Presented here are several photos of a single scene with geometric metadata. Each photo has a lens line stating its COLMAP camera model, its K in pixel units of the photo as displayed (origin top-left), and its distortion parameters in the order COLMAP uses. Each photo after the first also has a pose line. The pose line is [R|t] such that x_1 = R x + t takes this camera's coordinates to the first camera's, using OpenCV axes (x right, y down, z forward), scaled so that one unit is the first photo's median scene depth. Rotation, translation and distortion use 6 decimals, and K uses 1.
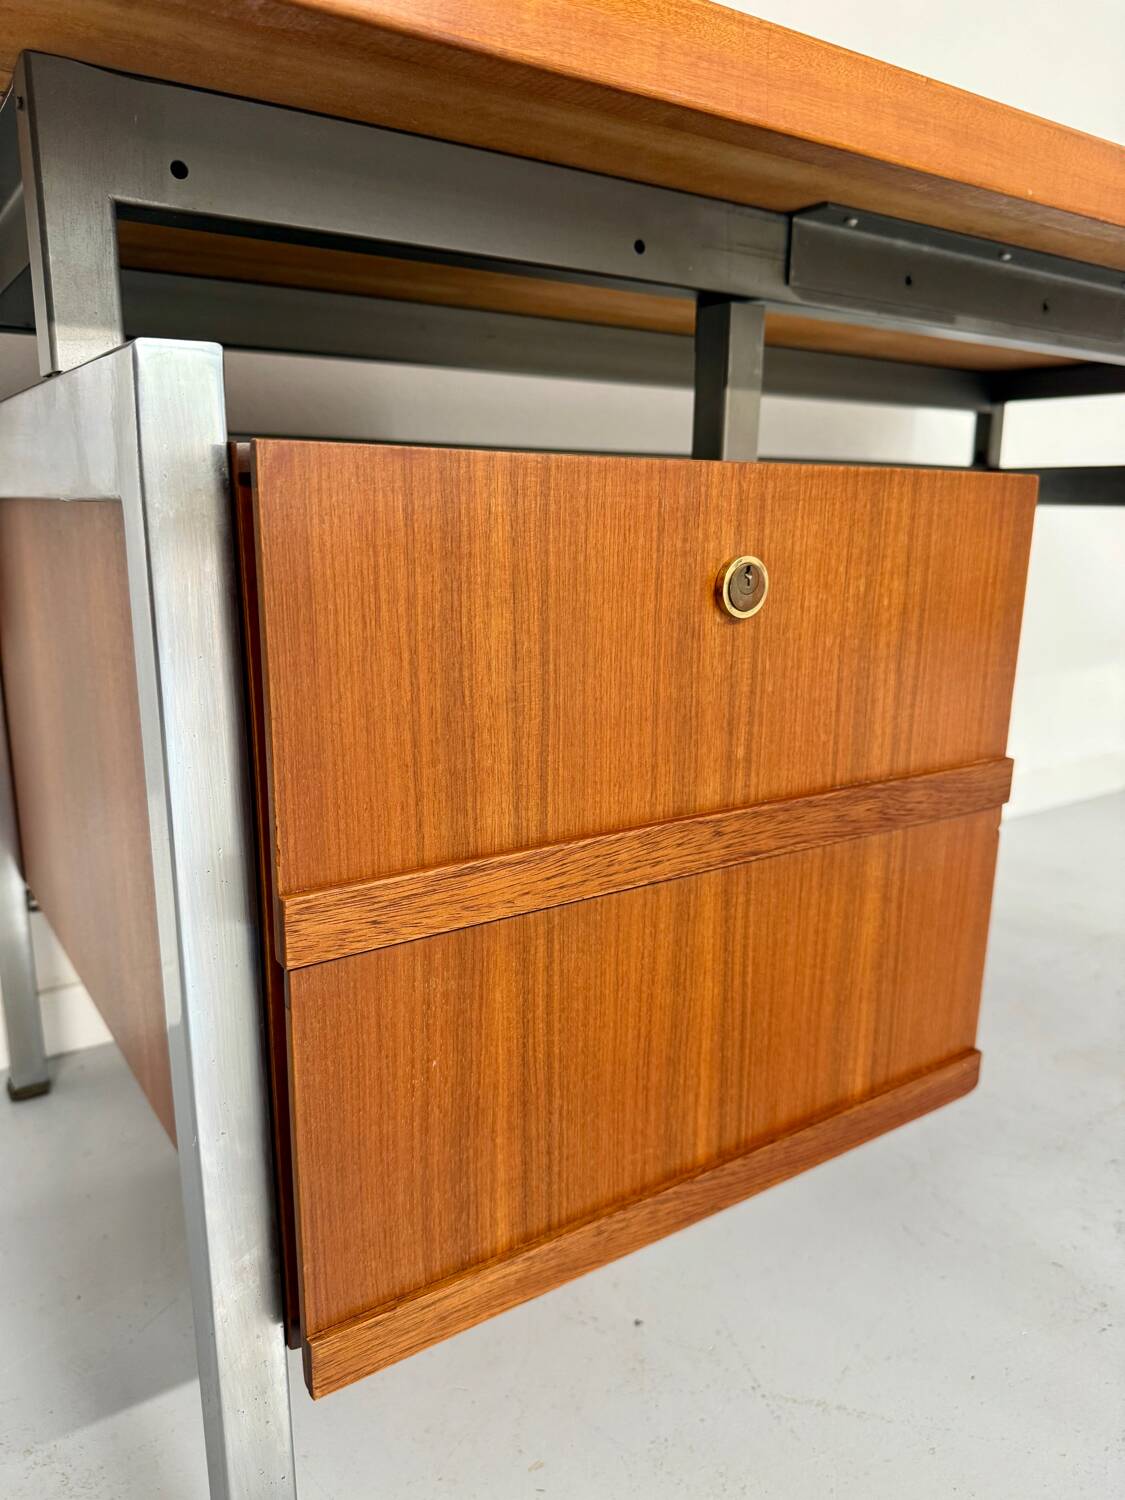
lens RADIAL K [[1066.4, 0, 558.5], [0, 1066.4, 760.3], [0, 0, 1]] dist [0.083375, -0.142477]
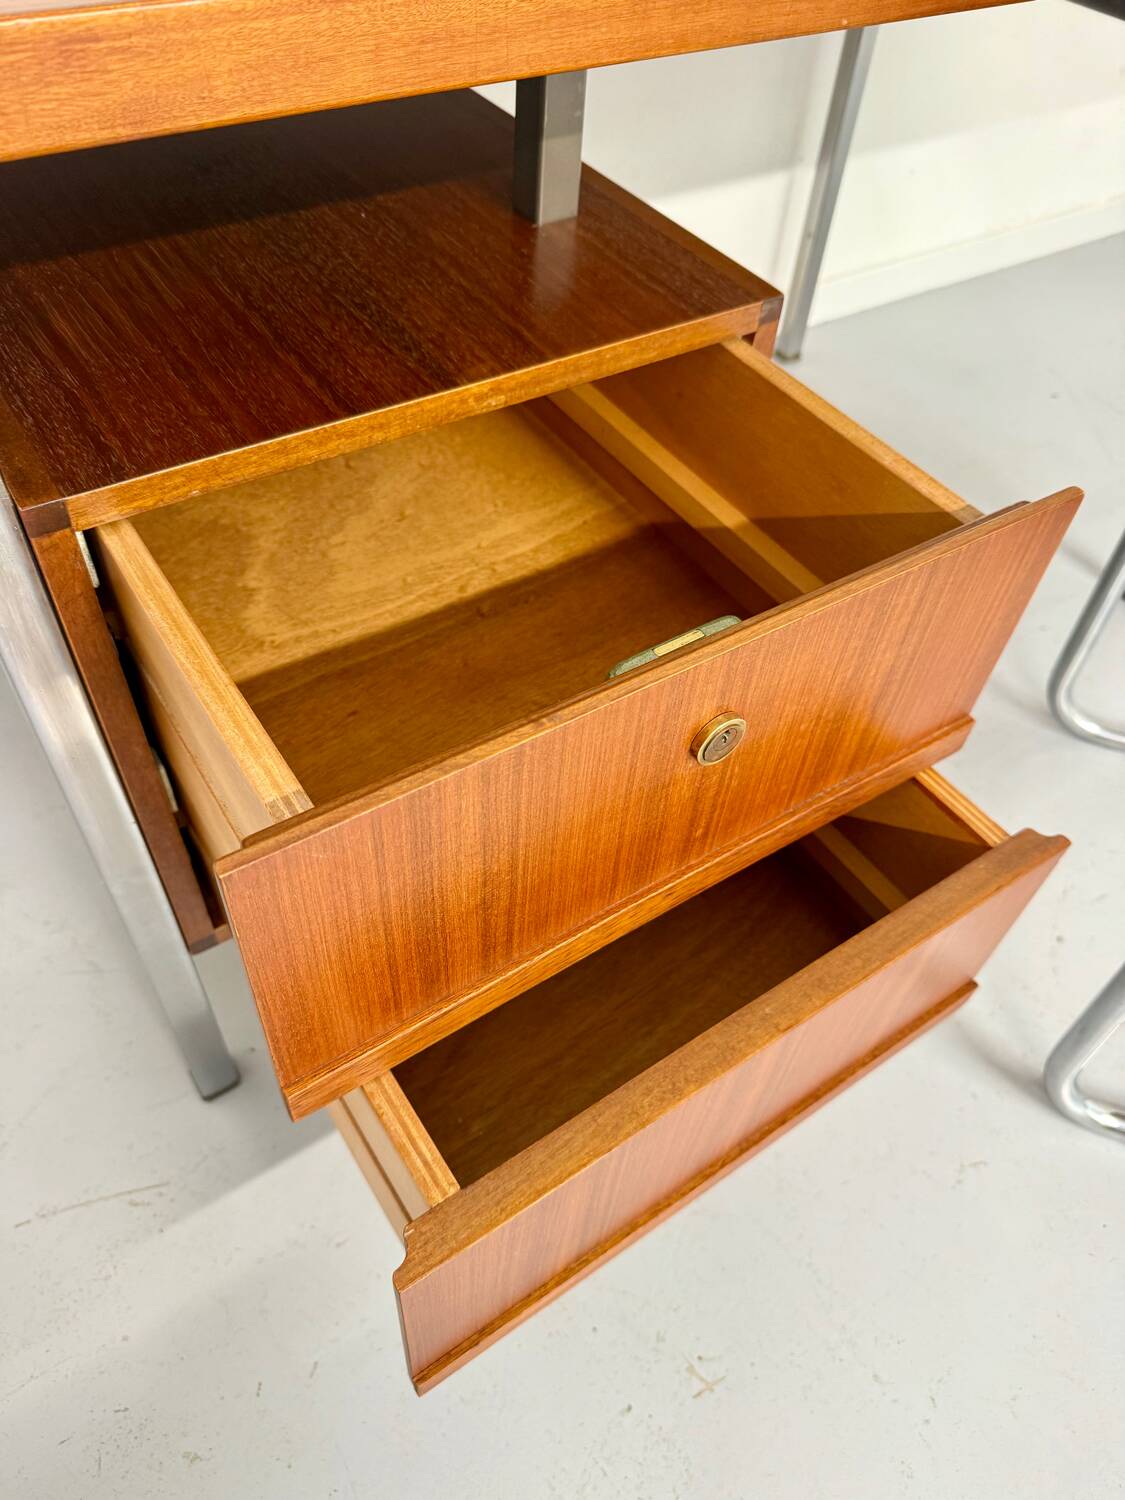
lens RADIAL K [[1078.5, 0, 558.5], [0, 1078.5, 725.9], [0, 0, 1]] dist [0.002816, -0.003663]
pose [[0.998786, 0.035264, 0.034388, 0.212470], [-0.048554, 0.822312, 0.566962, -0.621851], [-0.008285, -0.567944, 0.823026, -0.115624]]
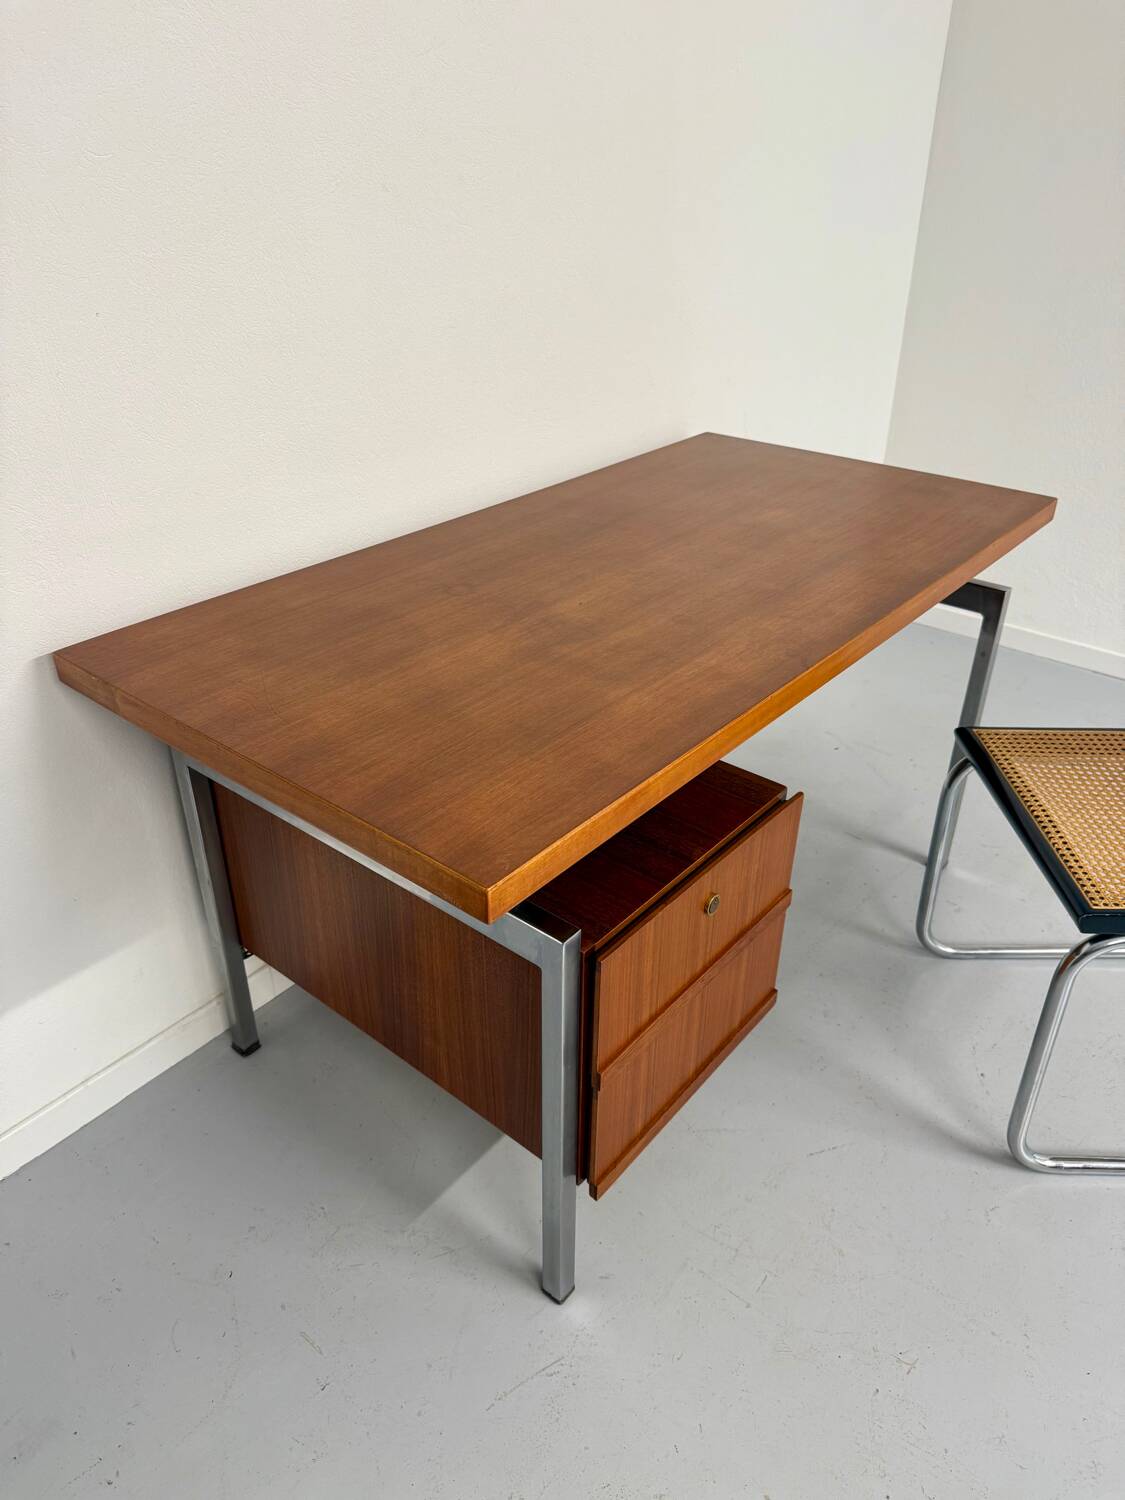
lens RADIAL K [[1075.0, 0, 567.2], [0, 1075.0, 721.9], [0, 0, 1]] dist [0.029924, -0.000375]
pose [[0.957726, -0.139899, 0.251373, -0.769762], [0.064795, 0.956240, 0.285317, -1.360894], [-0.280289, -0.256968, 0.924881, -1.245622]]
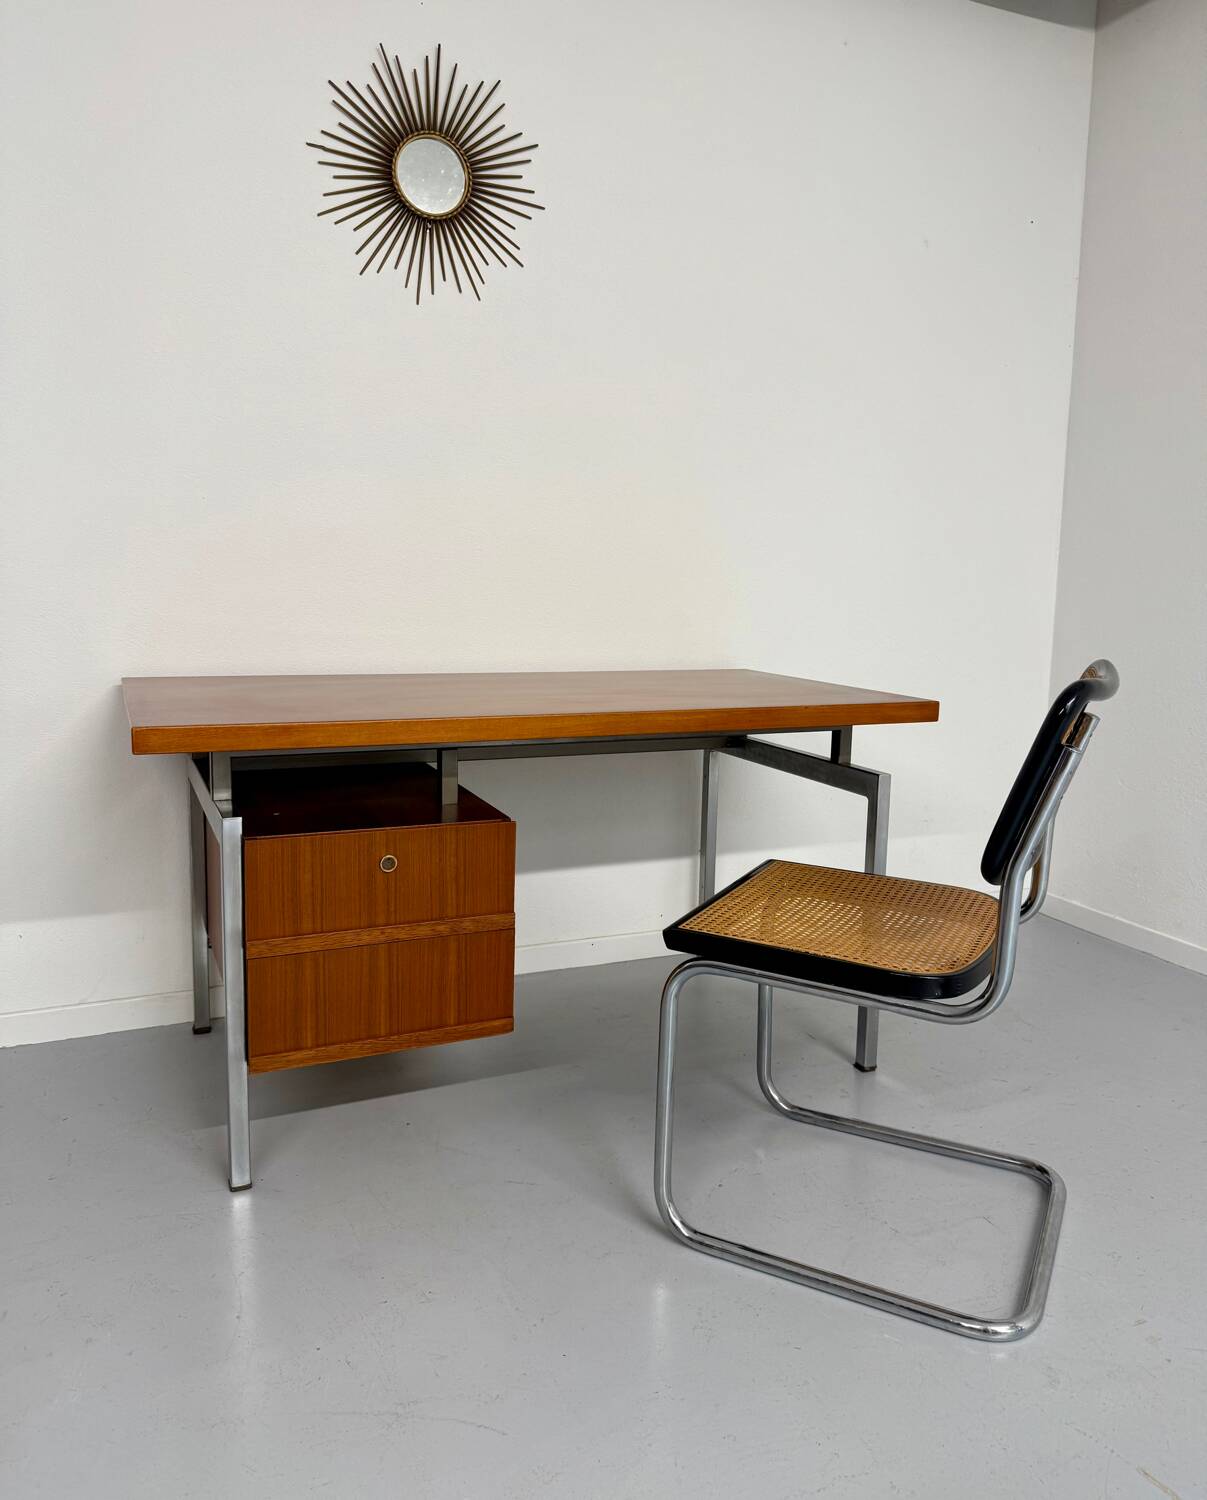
lens RADIAL K [[1089.0, 0, 603.5], [0, 1089.0, 750.0], [0, 0, 1]] dist [0.090164, -0.002241]
pose [[0.985699, 0.041308, -0.163374, 1.431997], [-0.054776, 0.995384, -0.078808, -0.284191], [0.159364, 0.086629, 0.983412, -2.468559]]
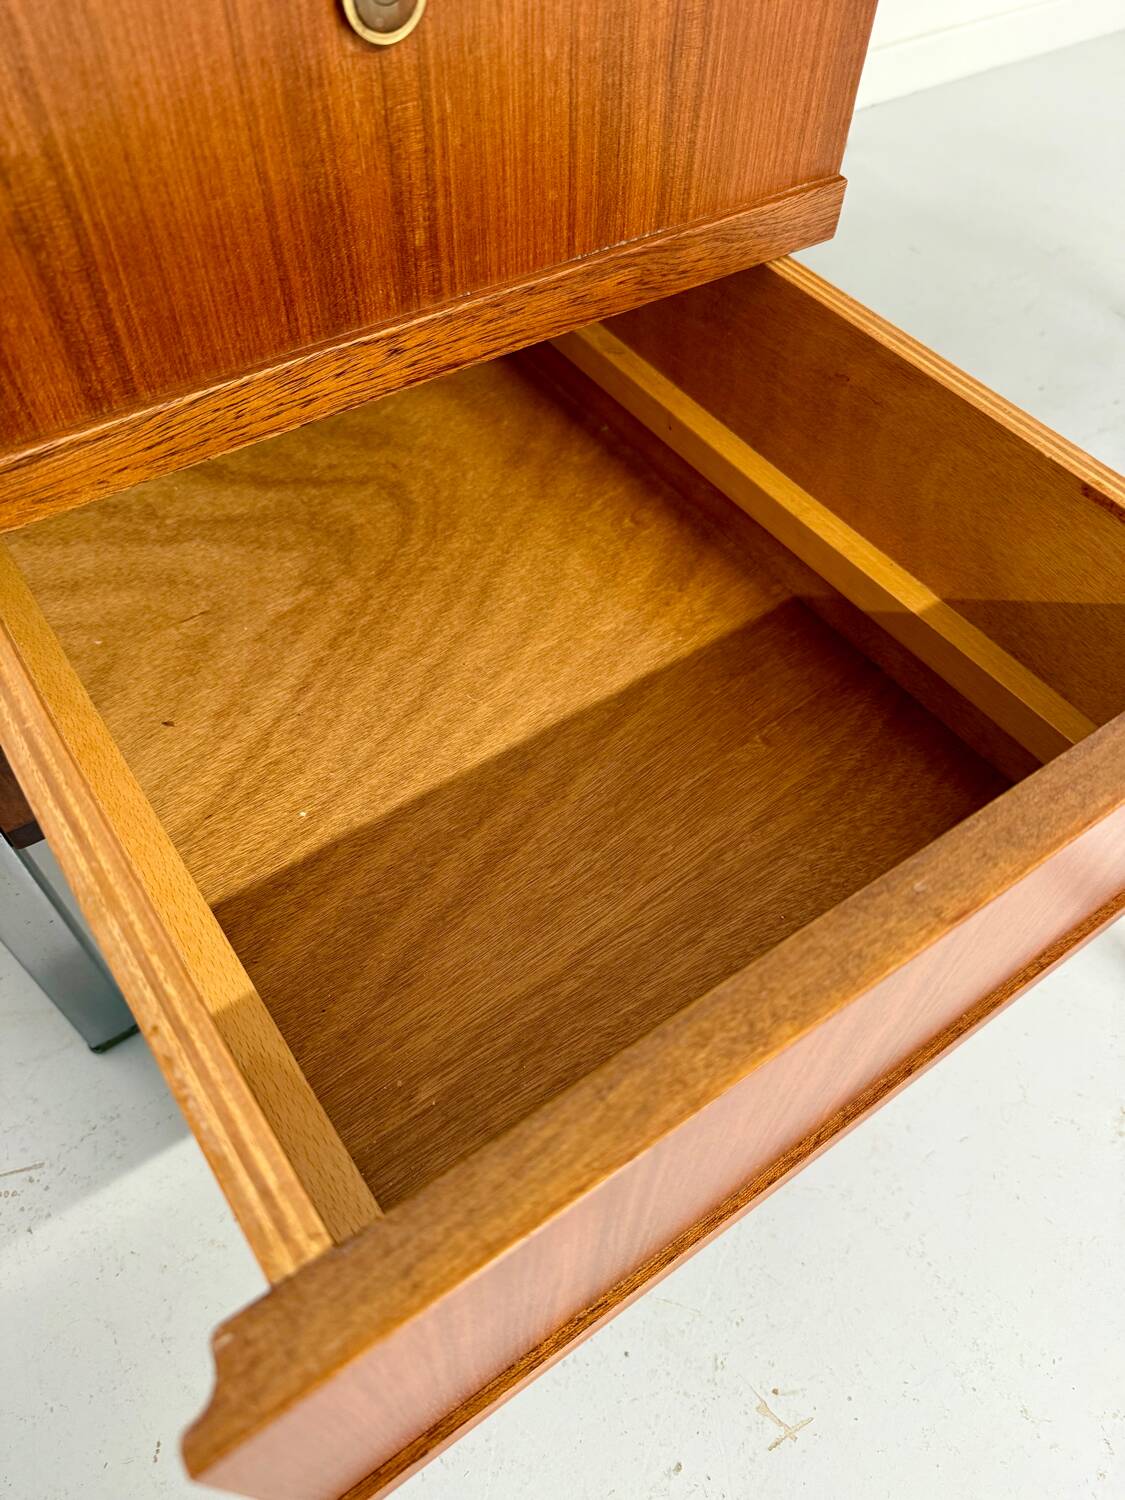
lens RADIAL K [[1078.5, 0, 558.5], [0, 1078.5, 725.9], [0, 0, 1]] dist [0.002816, -0.003663]
pose [[0.999938, 0.000509, 0.011100, 0.267250], [-0.007261, 0.786134, 0.618014, -0.212194], [-0.008411, -0.618056, 0.786089, 0.205916]]
